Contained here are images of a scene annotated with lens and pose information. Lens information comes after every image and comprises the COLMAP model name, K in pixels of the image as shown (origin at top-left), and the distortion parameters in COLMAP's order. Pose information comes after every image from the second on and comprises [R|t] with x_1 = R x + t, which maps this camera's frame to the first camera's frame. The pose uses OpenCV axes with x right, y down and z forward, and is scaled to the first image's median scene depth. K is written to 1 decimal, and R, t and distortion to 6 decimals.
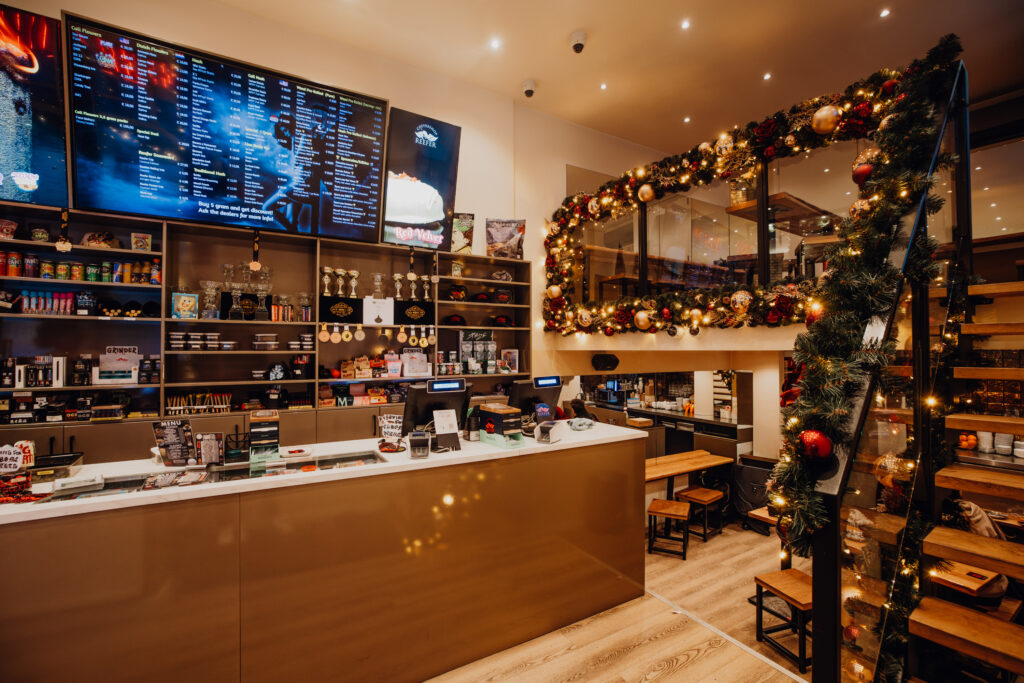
lens RADIAL K [[448.0, 0, 504.1], [0, 448.0, 344.0], [0, 0, 1]] dist [-0.014543, 0.003610]
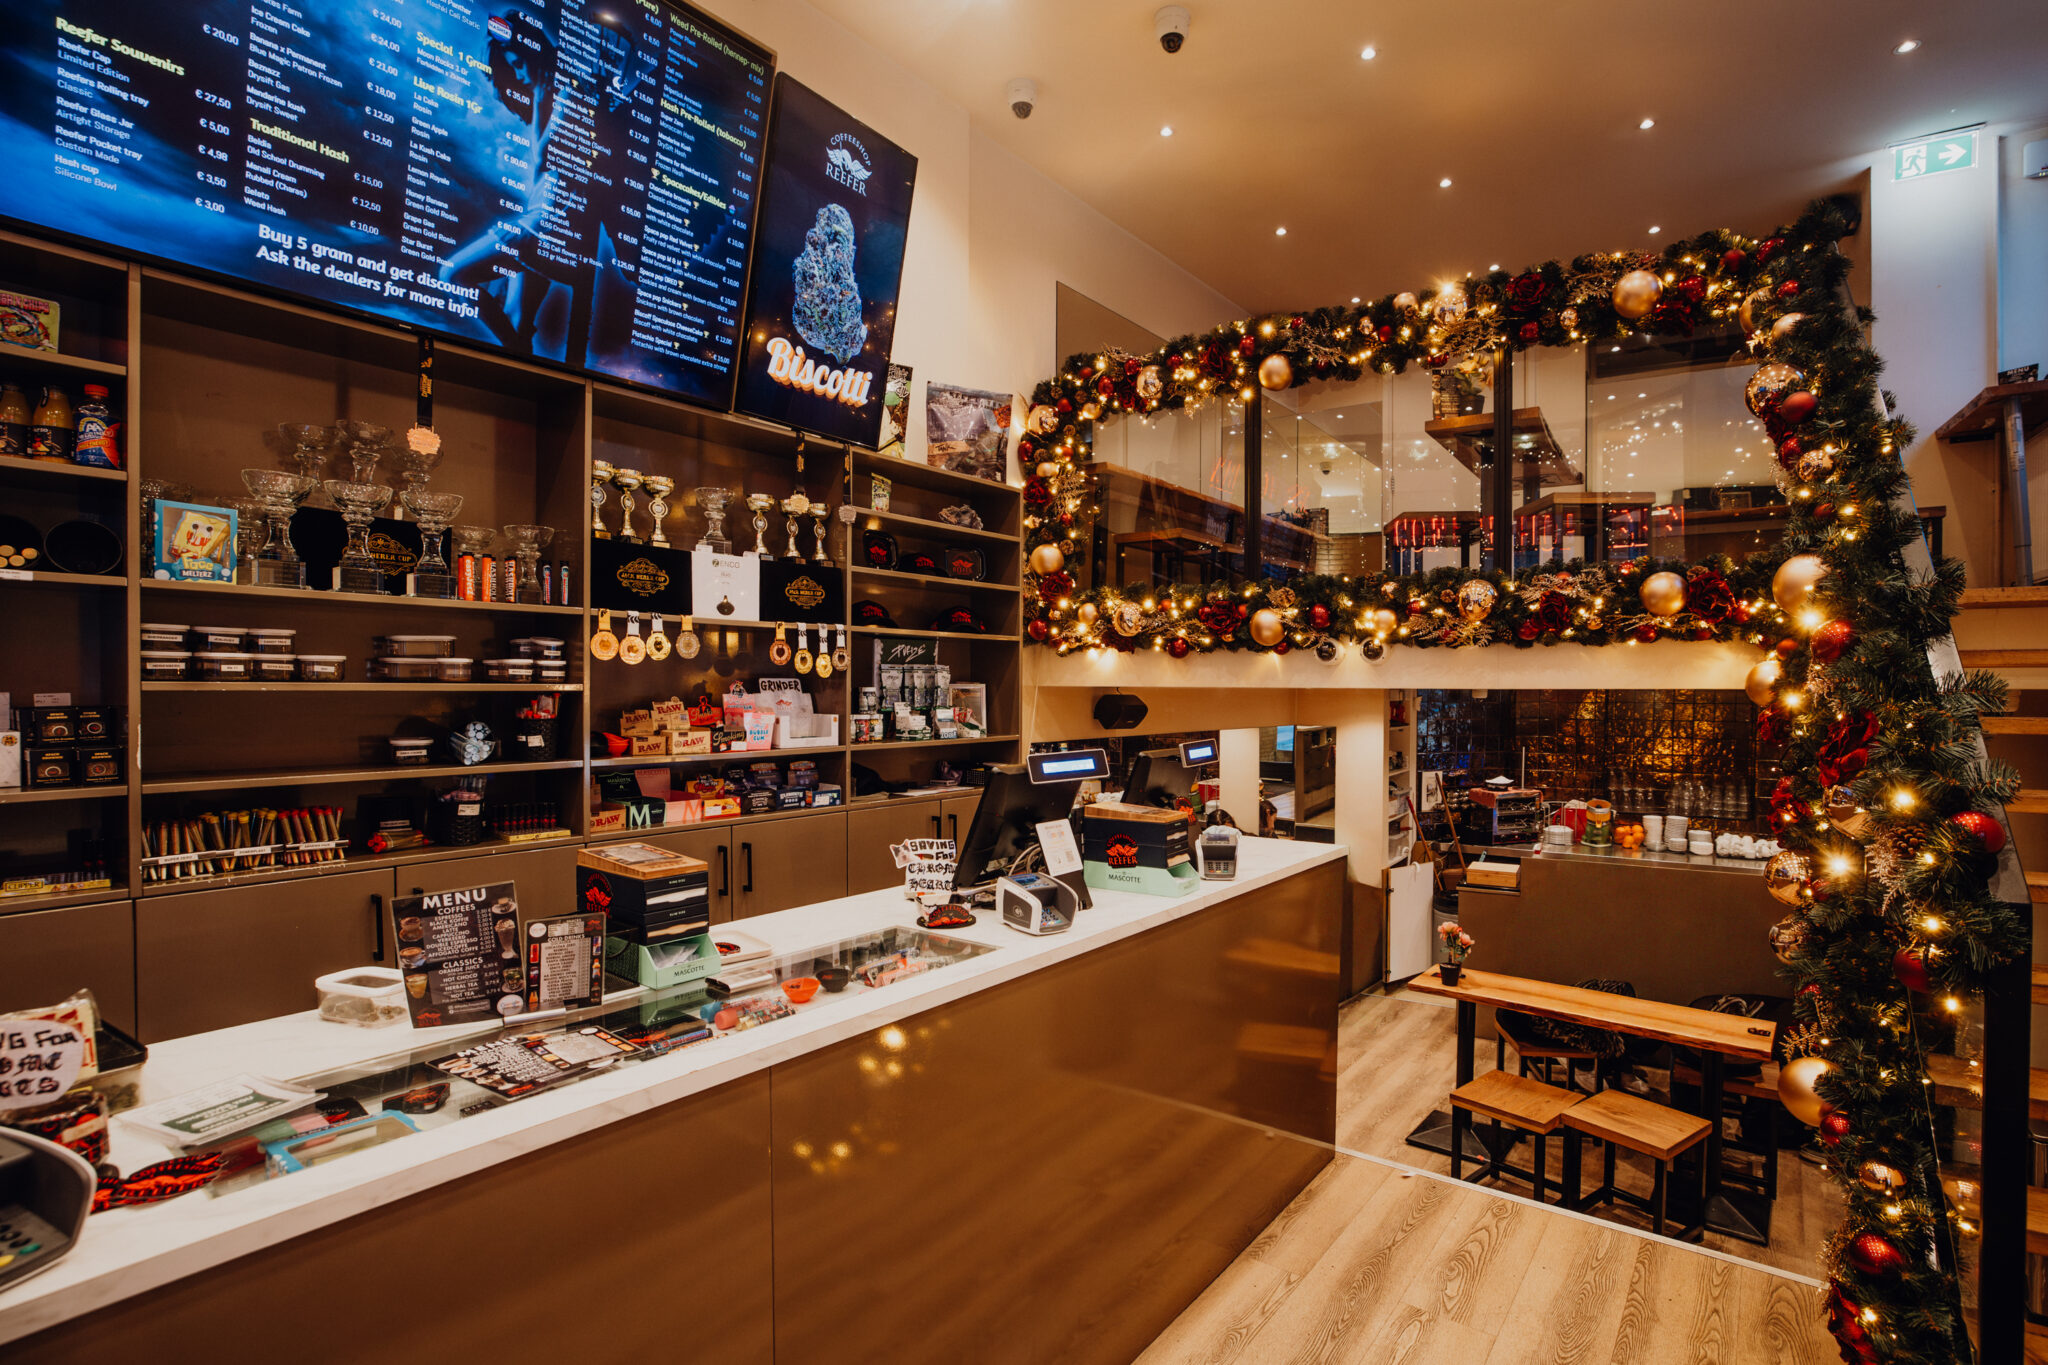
lens RADIAL K [[991.2, 0, 1041.3], [0, 991.2, 699.2], [0, 0, 1]] dist [-0.011877, 0.006157]
pose [[0.916136, 0.000662, 0.400868, -0.410647], [-0.012171, 0.999584, 0.026165, 0.001526], [-0.400683, -0.028849, 0.915762, 0.089278]]
